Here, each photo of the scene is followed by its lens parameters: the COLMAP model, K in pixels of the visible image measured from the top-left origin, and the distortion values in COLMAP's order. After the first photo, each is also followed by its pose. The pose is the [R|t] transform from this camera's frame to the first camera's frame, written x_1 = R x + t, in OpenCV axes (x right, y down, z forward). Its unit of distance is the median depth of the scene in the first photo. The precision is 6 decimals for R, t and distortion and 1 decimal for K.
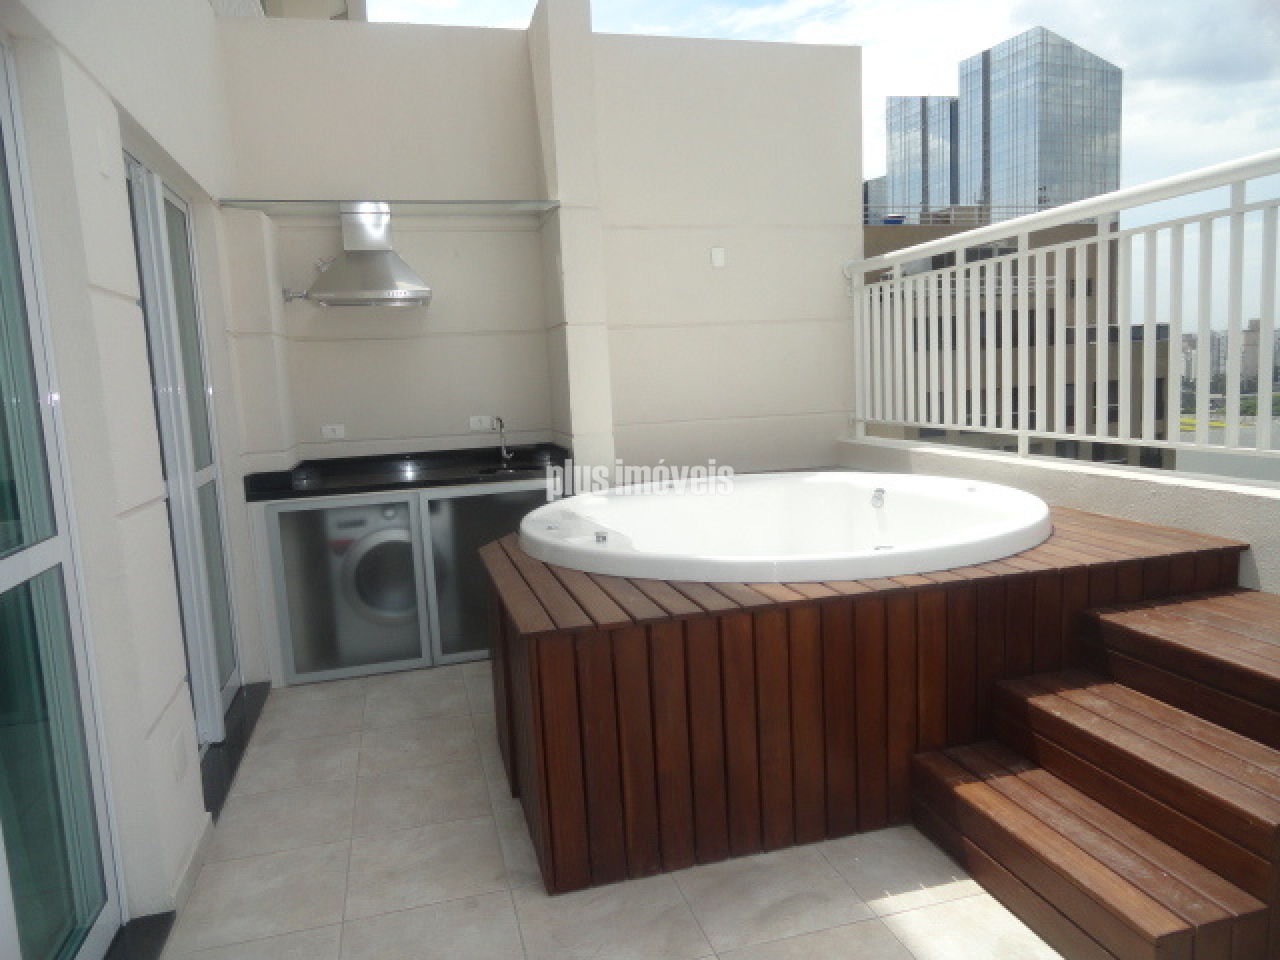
lens RADIAL K [[883.2, 0, 640.0], [0, 883.2, 480.0], [0, 0, 1]] dist [0.003641, -0.001119]
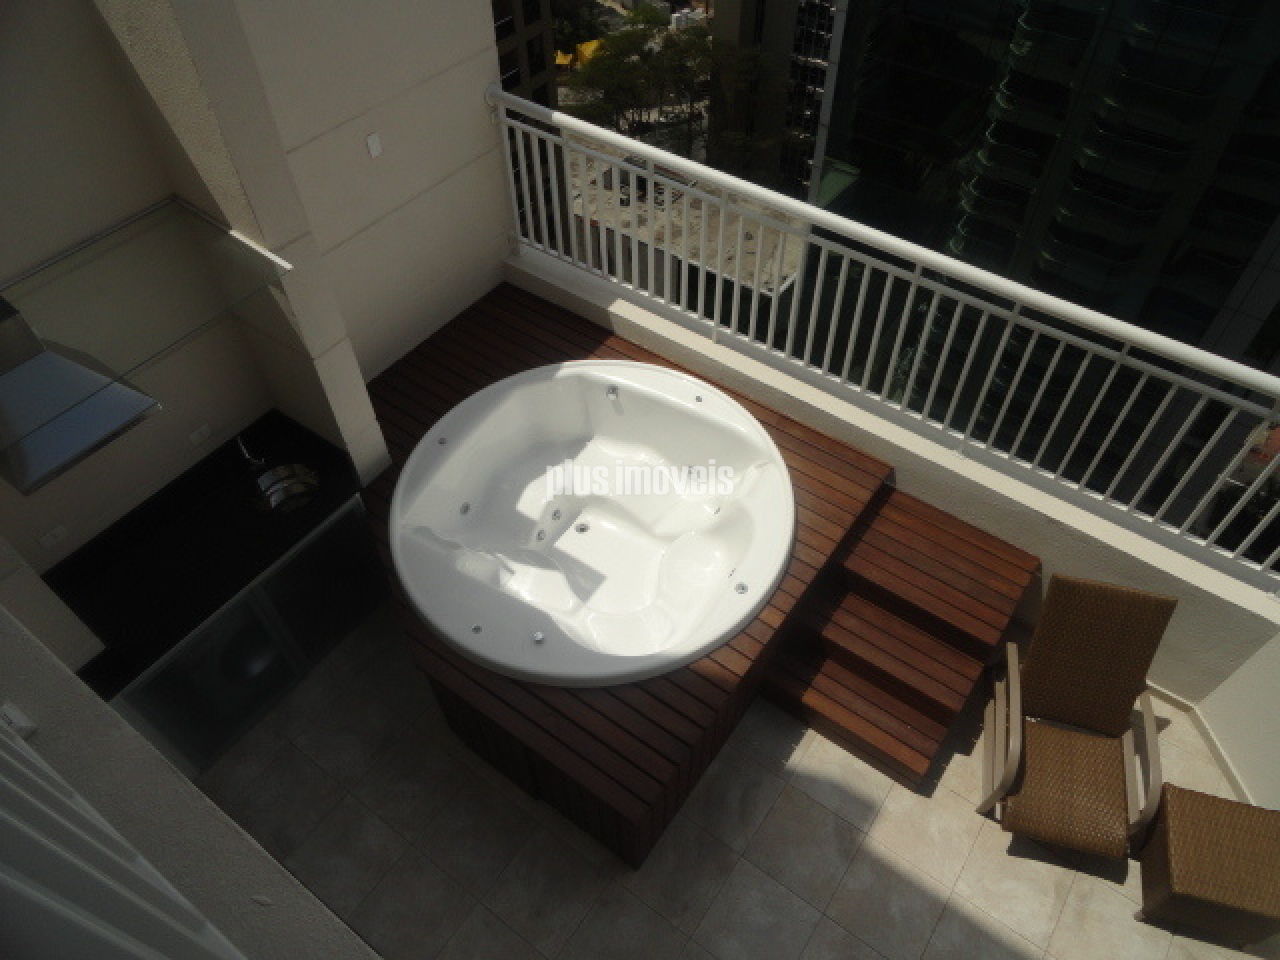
lens RADIAL K [[883.2, 0, 640.0], [0, 883.2, 480.0], [0, 0, 1]] dist [0.003641, -0.001119]
pose [[0.775185, -0.452873, 0.440448, -0.396239], [0.043577, 0.733877, 0.677883, -0.976183], [-0.630229, -0.506291, 0.588625, 0.281574]]
